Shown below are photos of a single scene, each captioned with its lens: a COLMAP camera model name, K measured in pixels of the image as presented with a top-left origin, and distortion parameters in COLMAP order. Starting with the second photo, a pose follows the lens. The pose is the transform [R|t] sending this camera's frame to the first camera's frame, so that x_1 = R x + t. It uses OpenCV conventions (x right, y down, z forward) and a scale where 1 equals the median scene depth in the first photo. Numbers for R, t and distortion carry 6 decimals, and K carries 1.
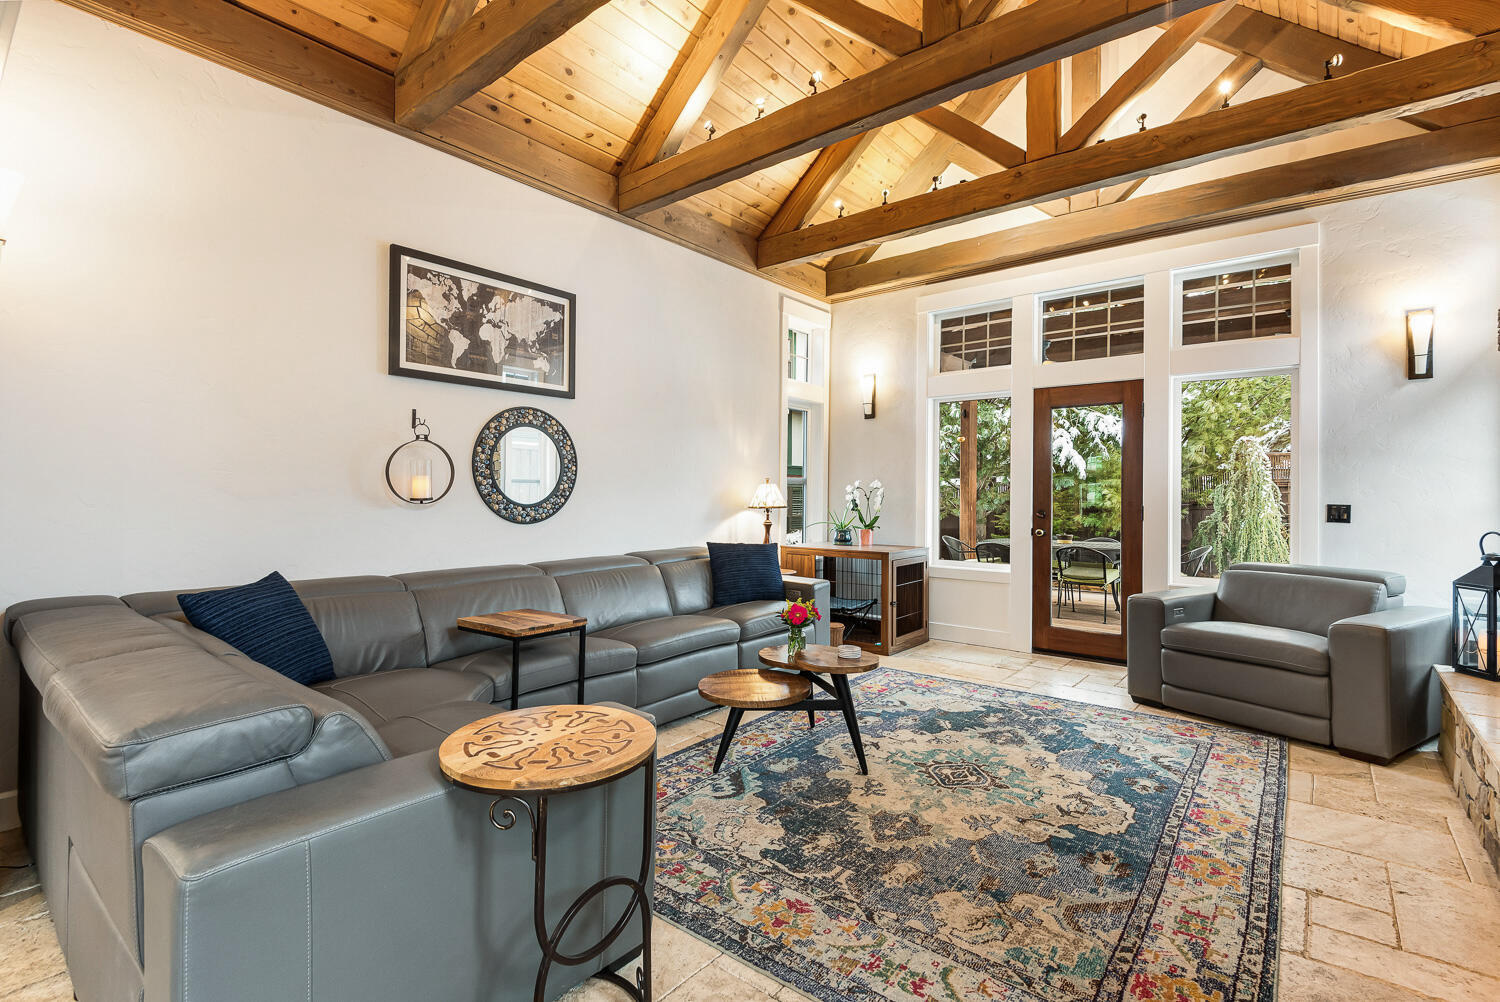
lens RADIAL K [[701.1, 0, 749.0], [0, 701.1, 494.2], [0, 0, 1]] dist [0.028947, -0.024771]
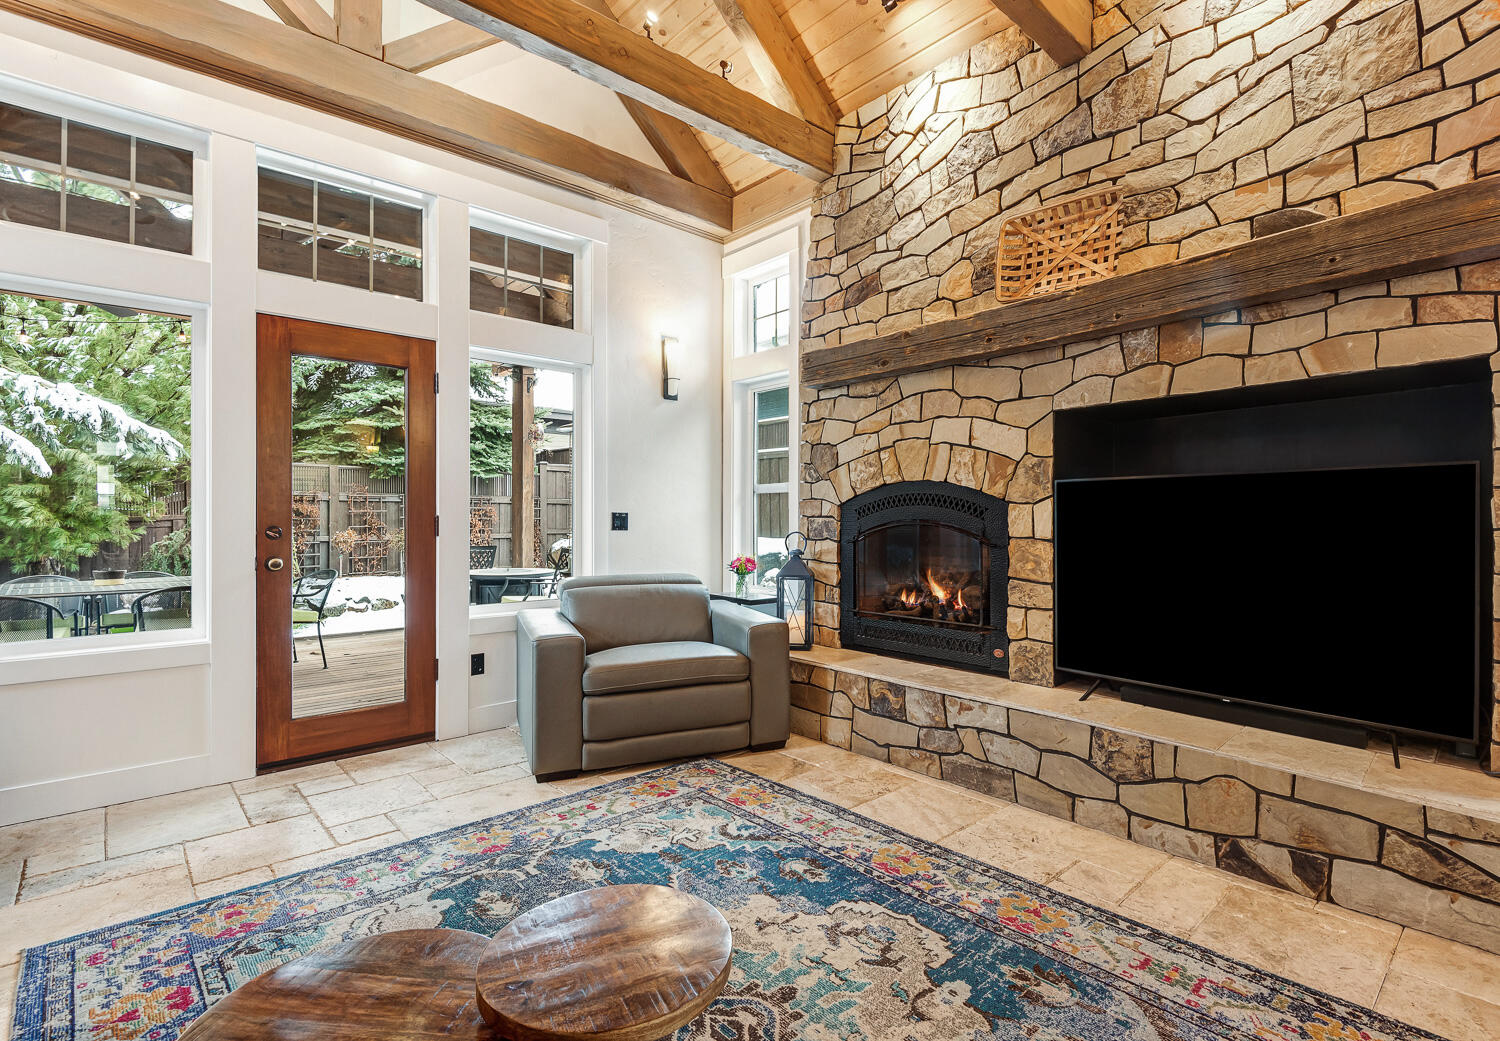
lens RADIAL K [[722.3, 0, 783.5], [0, 722.3, 512.5], [0, 0, 1]] dist [0.035849, -0.026869]
pose [[0.134300, -0.000128, 0.990941, -0.193392], [-0.002772, 0.999996, 0.000505, 0.017186], [-0.990937, -0.002814, 0.134299, 0.767412]]
